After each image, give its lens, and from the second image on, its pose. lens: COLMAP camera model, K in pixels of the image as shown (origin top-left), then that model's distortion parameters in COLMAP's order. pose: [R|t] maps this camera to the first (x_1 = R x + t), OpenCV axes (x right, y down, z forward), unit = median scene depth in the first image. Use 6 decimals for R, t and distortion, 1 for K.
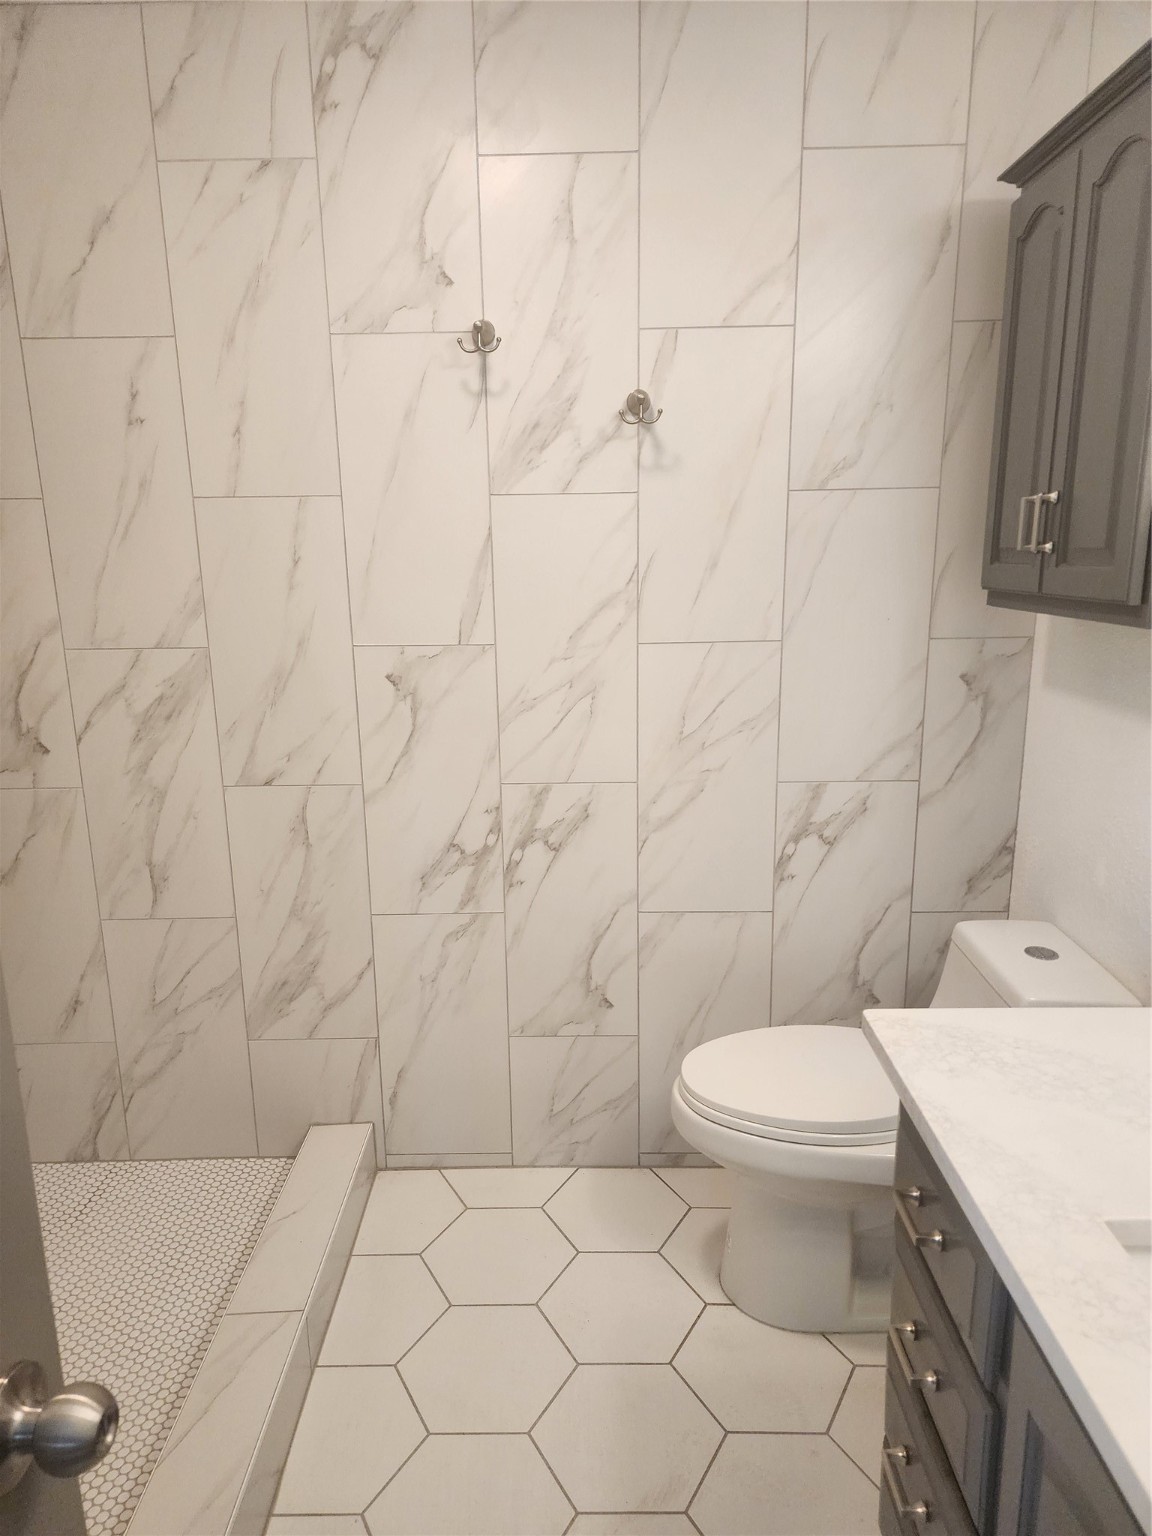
lens RADIAL K [[1013.9, 0, 577.2], [0, 1013.9, 785.7], [0, 0, 1]] dist [0.086940, -0.081280]
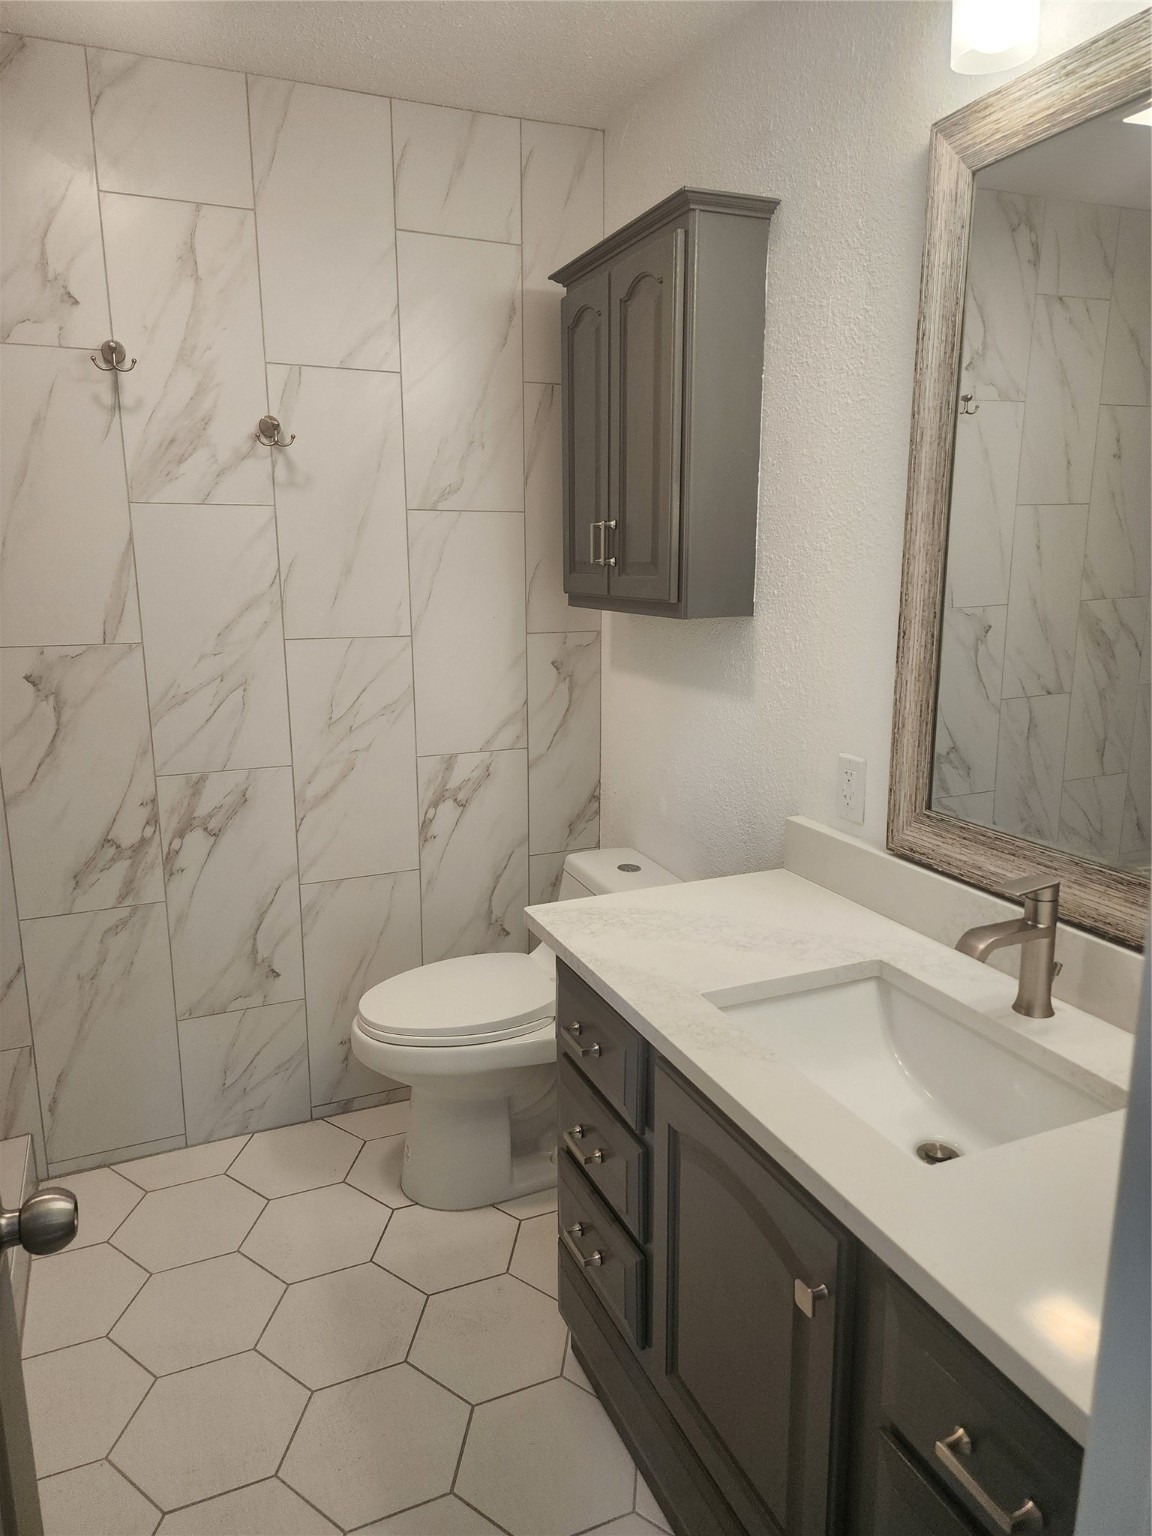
lens RADIAL K [[1031.6, 0, 572.6], [0, 1031.6, 771.5], [0, 0, 1]] dist [0.082744, -0.078327]
pose [[0.912536, -0.071619, 0.402678, -0.119424], [0.082323, 0.996562, -0.009312, 0.039363], [-0.400627, 0.041647, 0.915294, -0.159082]]
